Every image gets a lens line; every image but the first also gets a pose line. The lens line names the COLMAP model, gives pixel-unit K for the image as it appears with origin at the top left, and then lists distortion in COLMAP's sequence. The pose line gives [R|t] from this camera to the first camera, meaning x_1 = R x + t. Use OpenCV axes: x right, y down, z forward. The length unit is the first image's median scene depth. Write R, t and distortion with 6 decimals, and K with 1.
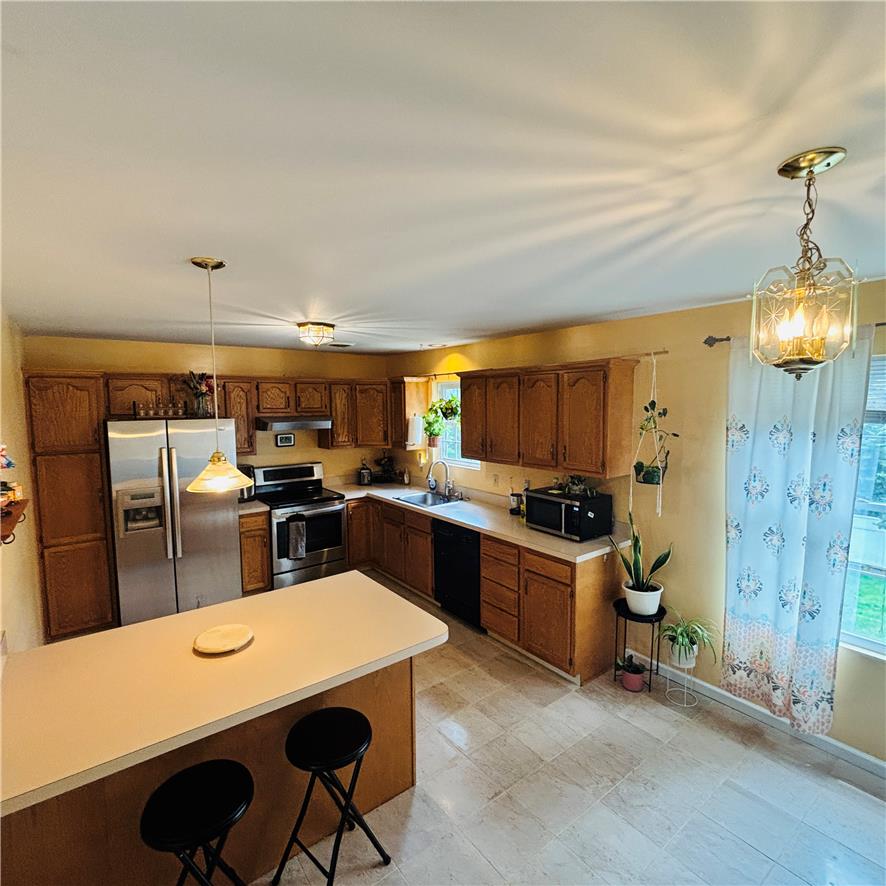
lens RADIAL K [[471.5, 0, 453.0], [0, 471.5, 443.5], [0, 0, 1]] dist [0.001982, -0.000629]
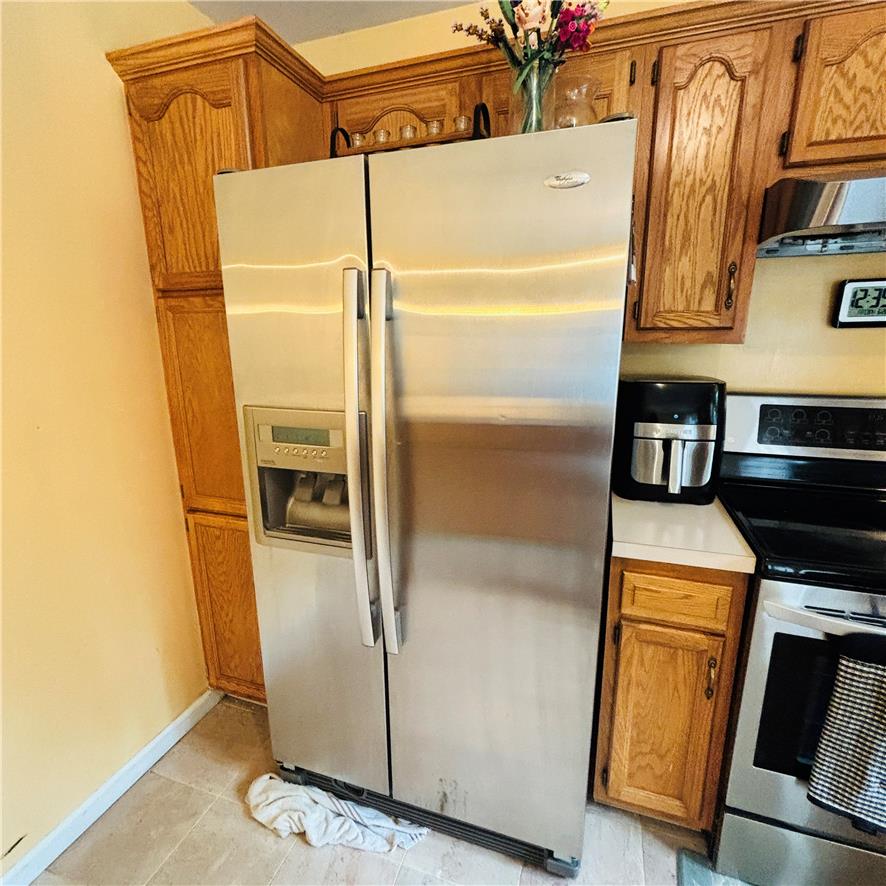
lens RADIAL K [[480.0, 0, 445.1], [0, 480.0, 441.4], [0, 0, 1]] dist [-0.003616, 0.003641]
pose [[0.549591, 0.193127, -0.812805, -0.283059], [-0.070708, 0.980176, 0.185085, 0.041914], [0.832436, -0.044249, 0.552351, 0.720462]]
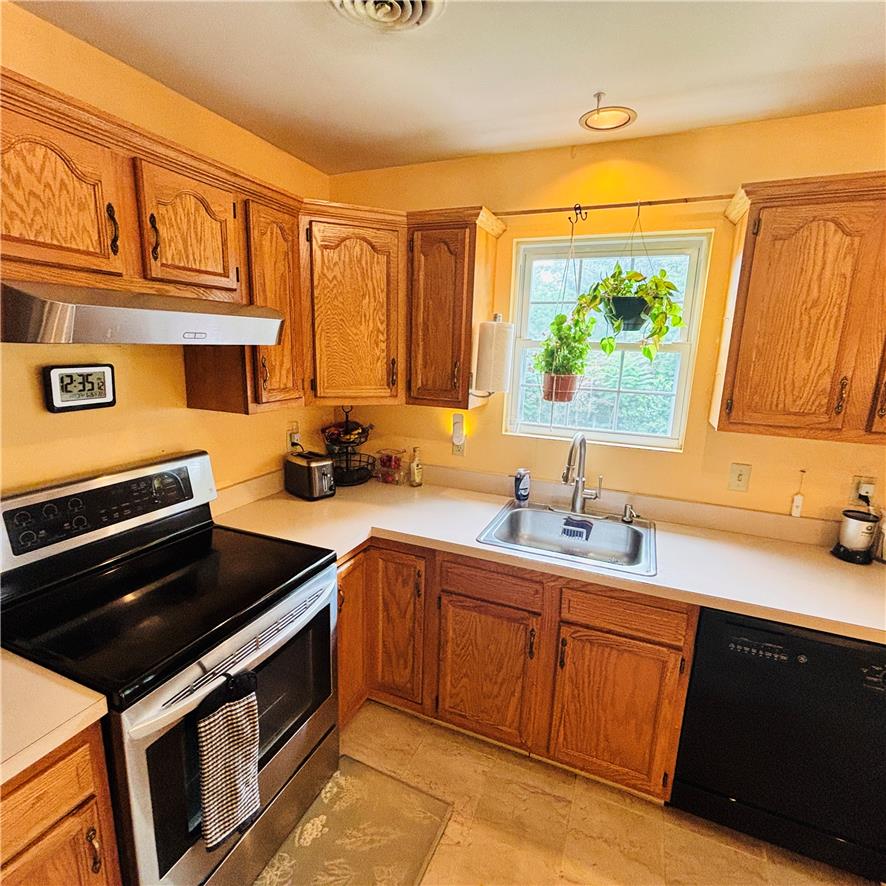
lens RADIAL K [[475.8, 0, 443.0], [0, 475.8, 443.0], [0, 0, 1]] dist [0.000596, -0.000005]
pose [[0.879069, -0.066220, 0.472072, -0.338383], [0.007189, 0.992033, 0.125770, -0.008196], [-0.476640, -0.107167, 0.872542, 0.727378]]
